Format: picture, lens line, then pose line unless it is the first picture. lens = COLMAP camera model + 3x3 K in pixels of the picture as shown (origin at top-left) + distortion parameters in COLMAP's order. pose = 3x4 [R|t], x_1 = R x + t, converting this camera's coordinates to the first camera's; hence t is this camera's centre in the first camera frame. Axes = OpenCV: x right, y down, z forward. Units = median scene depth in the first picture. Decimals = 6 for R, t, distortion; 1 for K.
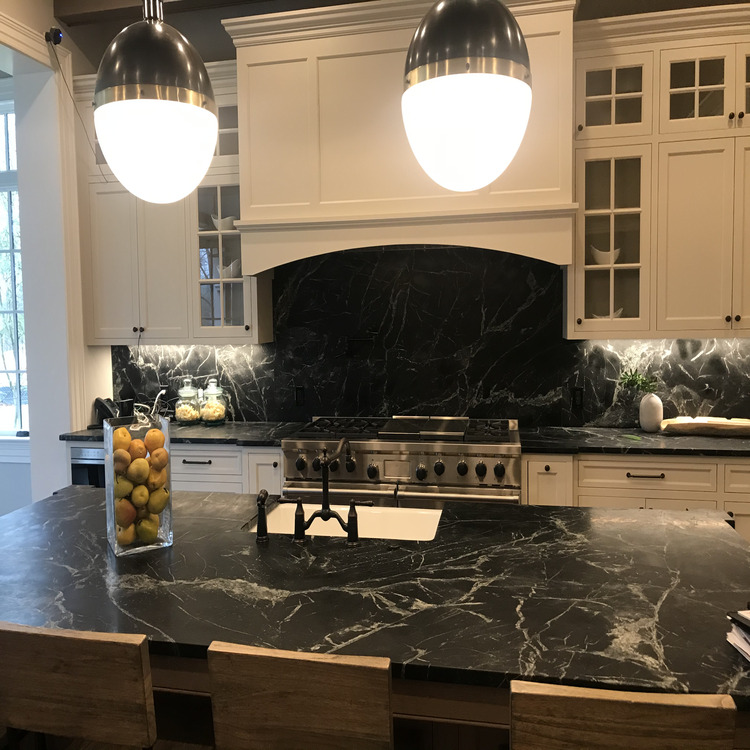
lens RADIAL K [[611.1, 0, 374.0], [0, 611.1, 342.7], [0, 0, 1]] dist [0.047589, -0.065398]
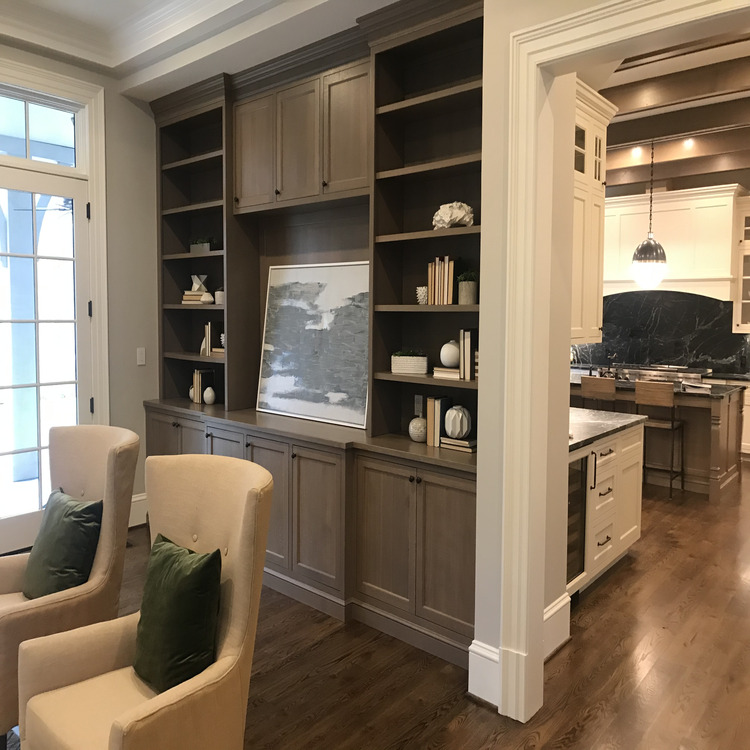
lens RADIAL K [[611.1, 0, 374.0], [0, 611.1, 342.7], [0, 0, 1]] dist [0.047589, -0.065398]
pose [[0.869017, 0.051678, -0.492075, 0.276562], [-0.049500, 0.998622, 0.017458, 0.054946], [0.492299, 0.009187, 0.870378, -1.582437]]
